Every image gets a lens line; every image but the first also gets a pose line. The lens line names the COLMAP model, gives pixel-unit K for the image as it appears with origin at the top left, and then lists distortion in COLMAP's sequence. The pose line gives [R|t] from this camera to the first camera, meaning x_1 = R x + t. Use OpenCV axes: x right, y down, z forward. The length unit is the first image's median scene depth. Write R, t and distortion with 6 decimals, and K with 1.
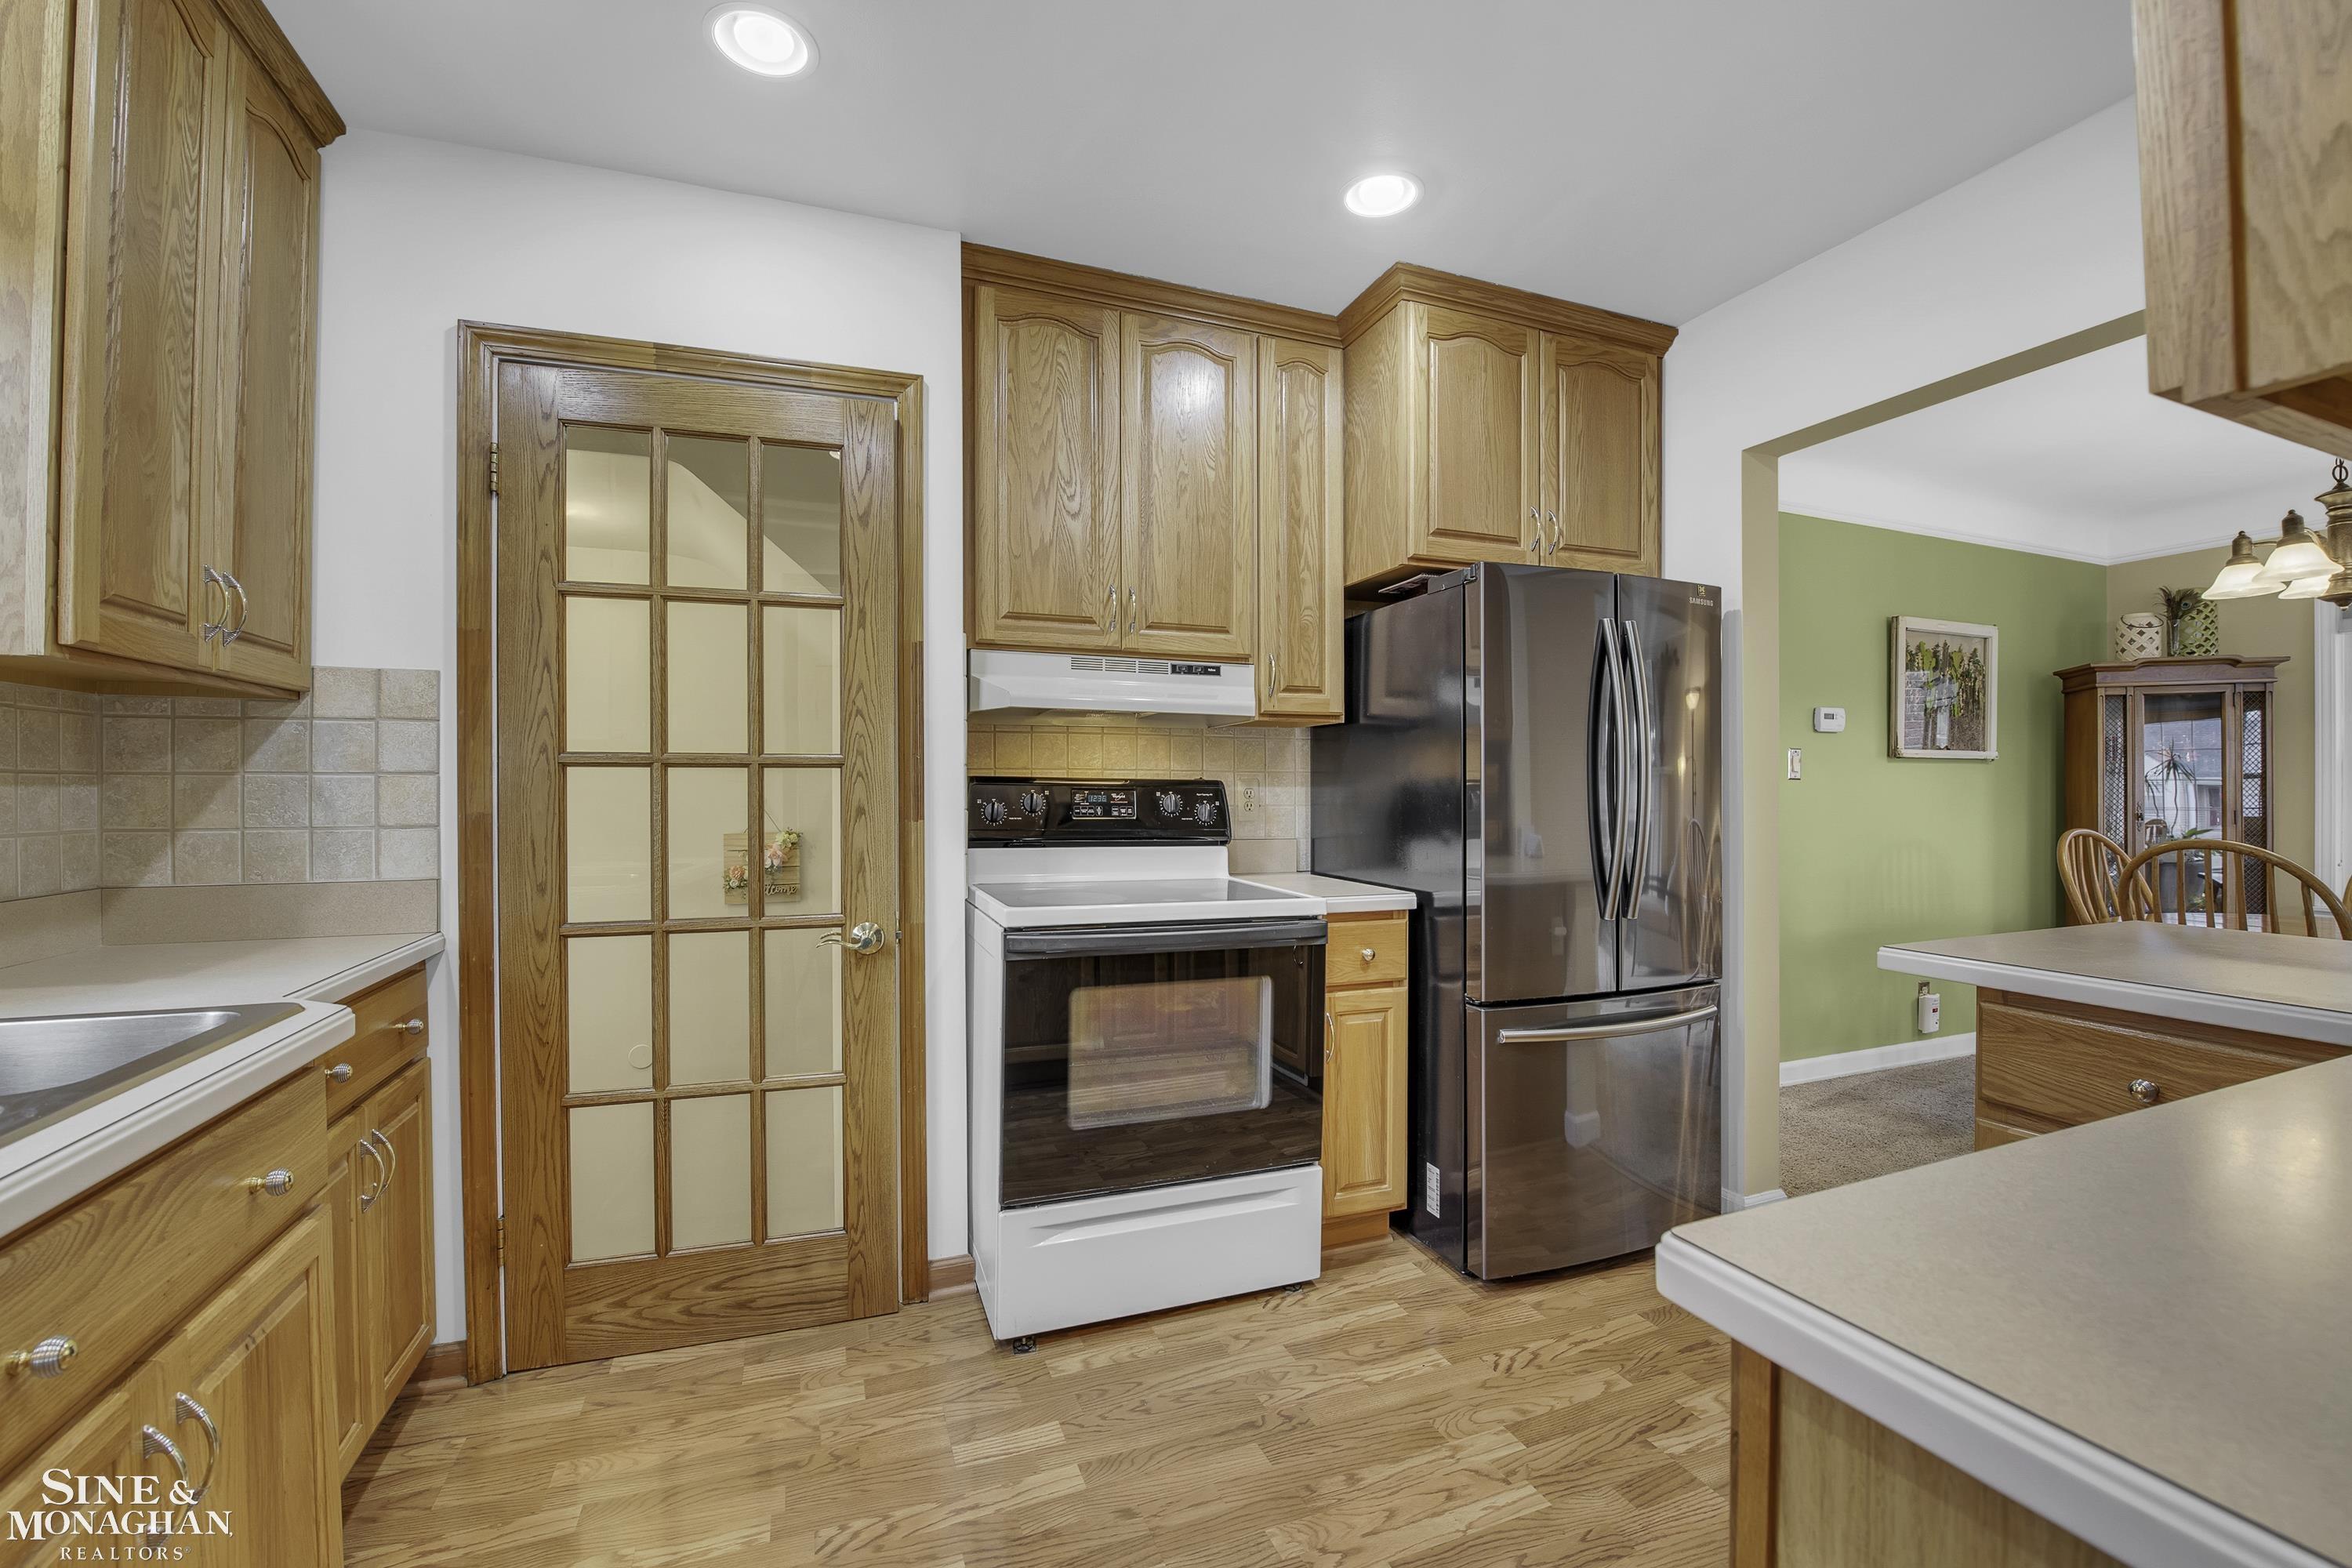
lens RADIAL K [[983.1, 0, 1176.0], [0, 983.1, 784.0], [0, 0, 1]] dist [0.000897, -0.007393]
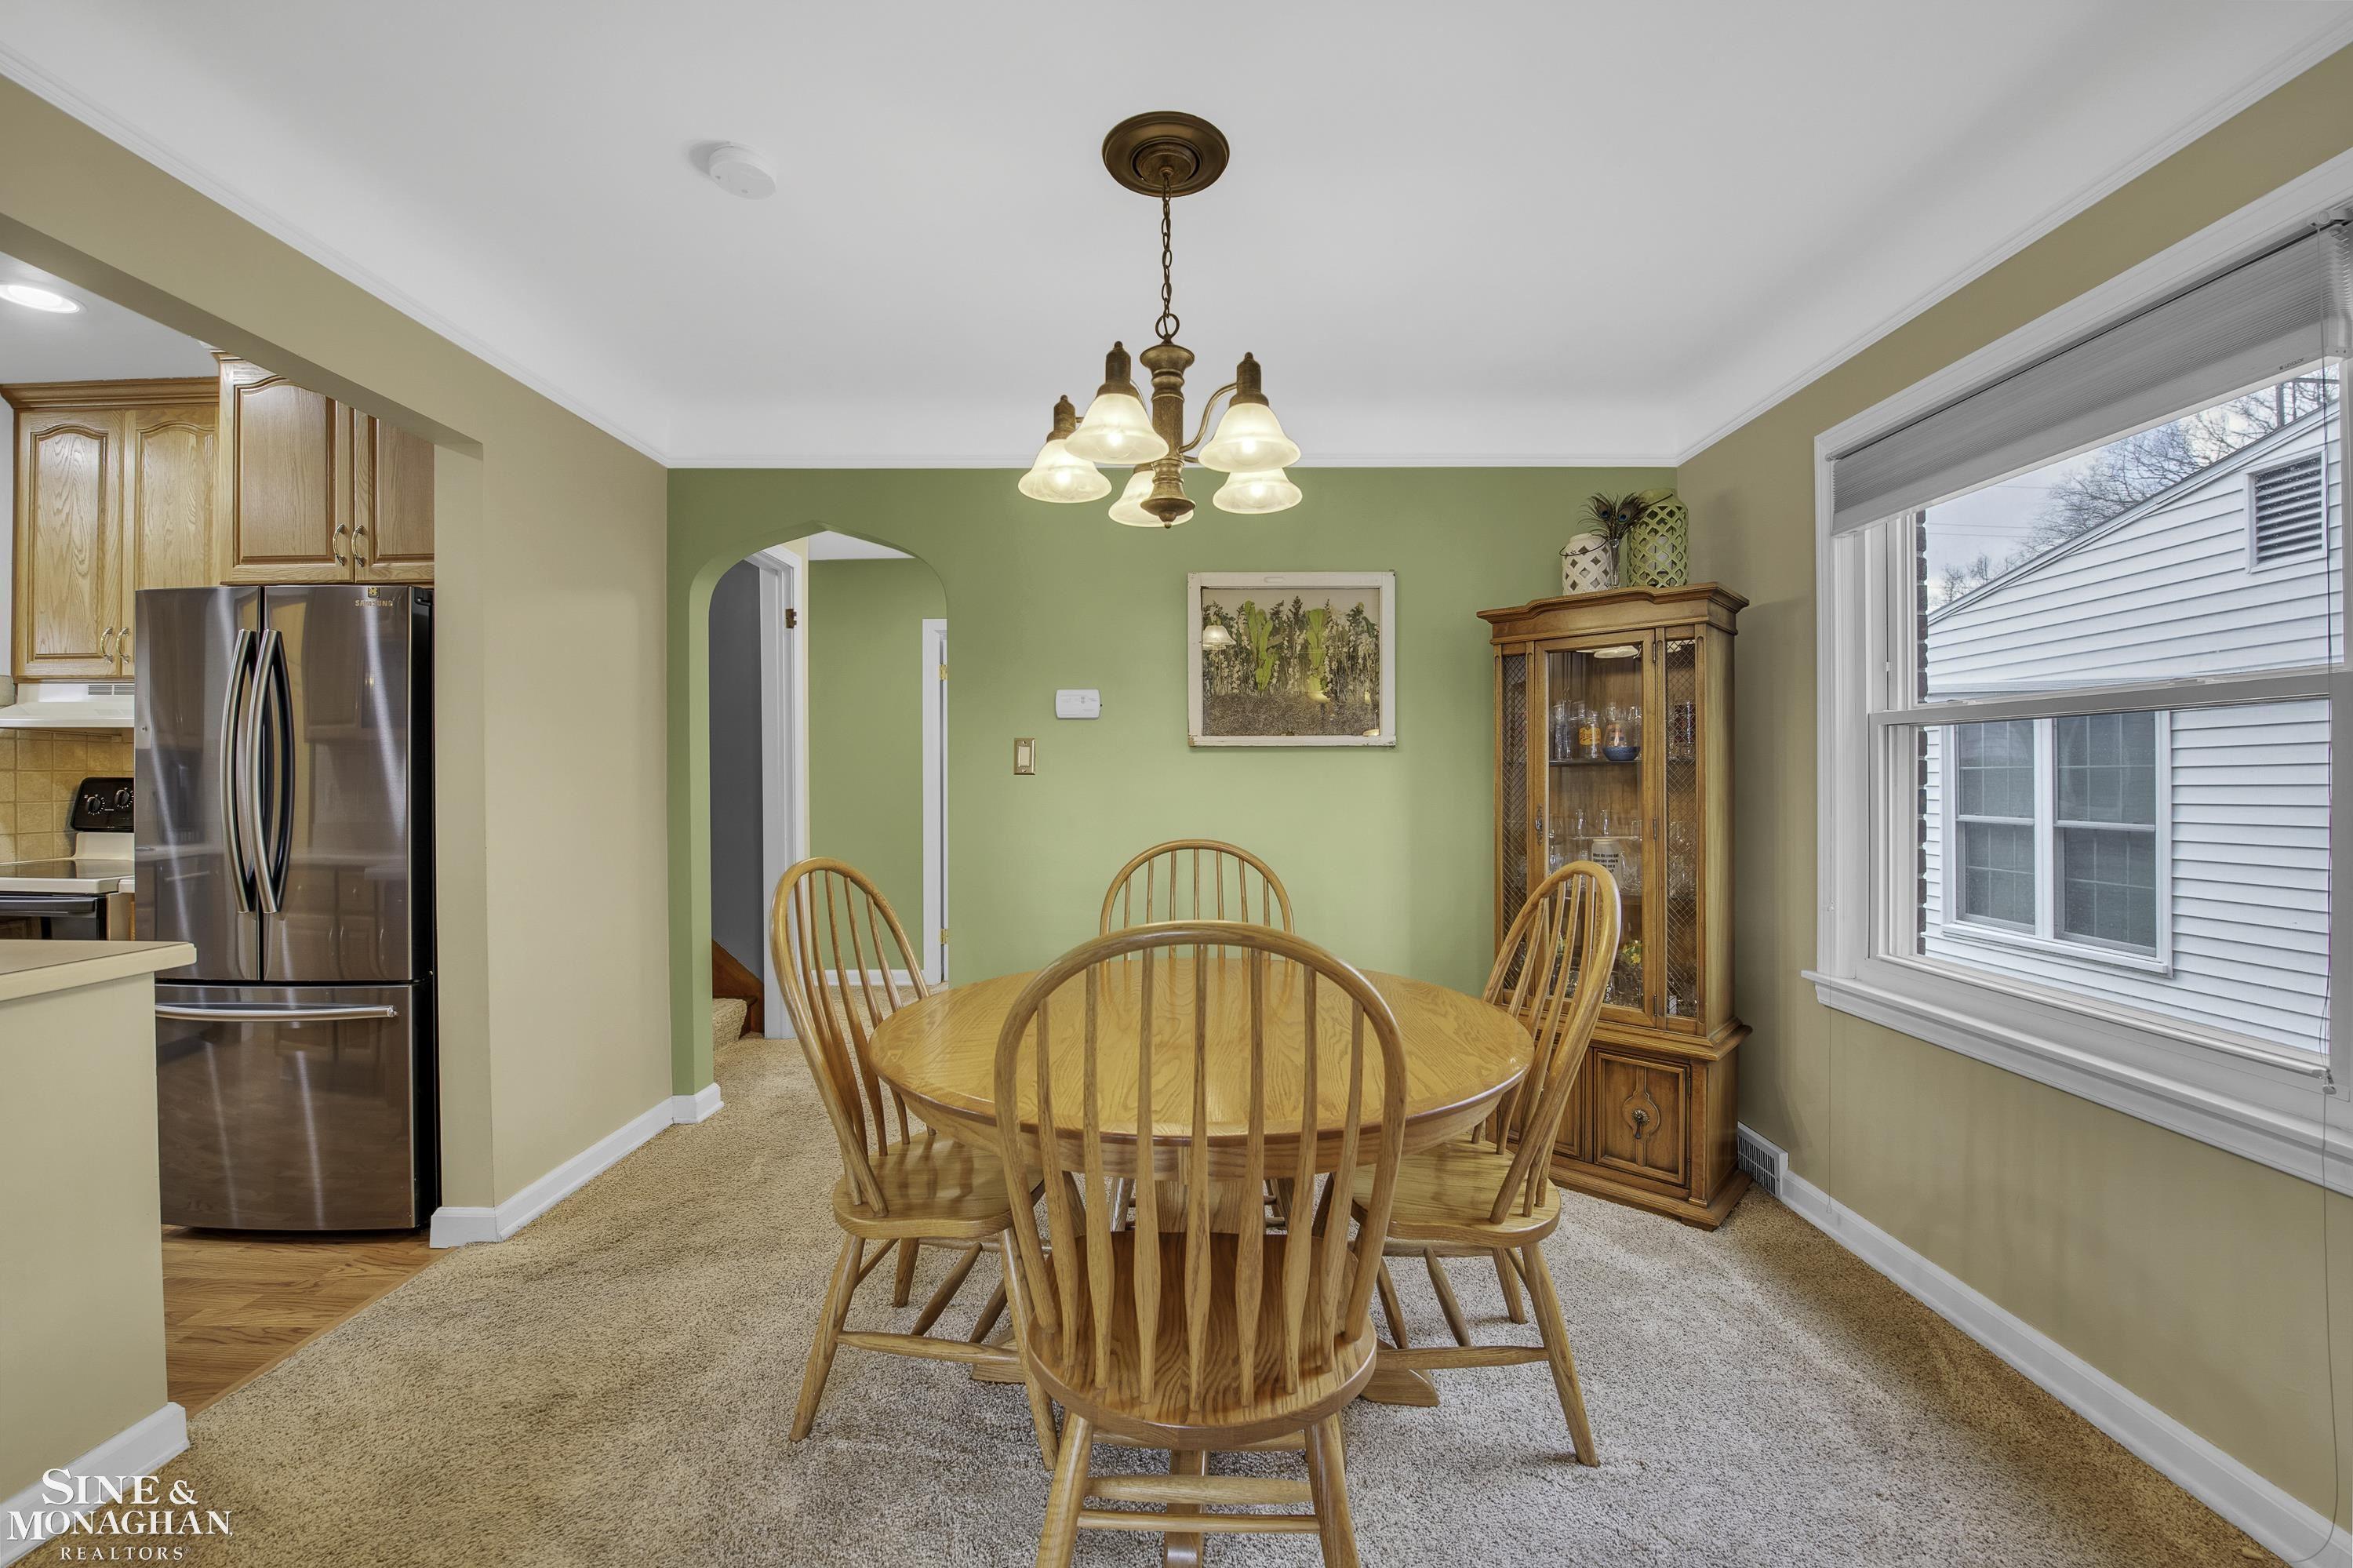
lens RADIAL K [[909.5, 0, 1176.5], [0, 909.5, 784.0], [0, 0, 1]] dist [-0.000924, -0.000120]
pose [[0.922257, -0.003496, -0.386562, 0.992793], [0.008219, 0.999910, 0.010566, -0.001876], [0.386490, -0.012921, 0.922203, 0.274022]]
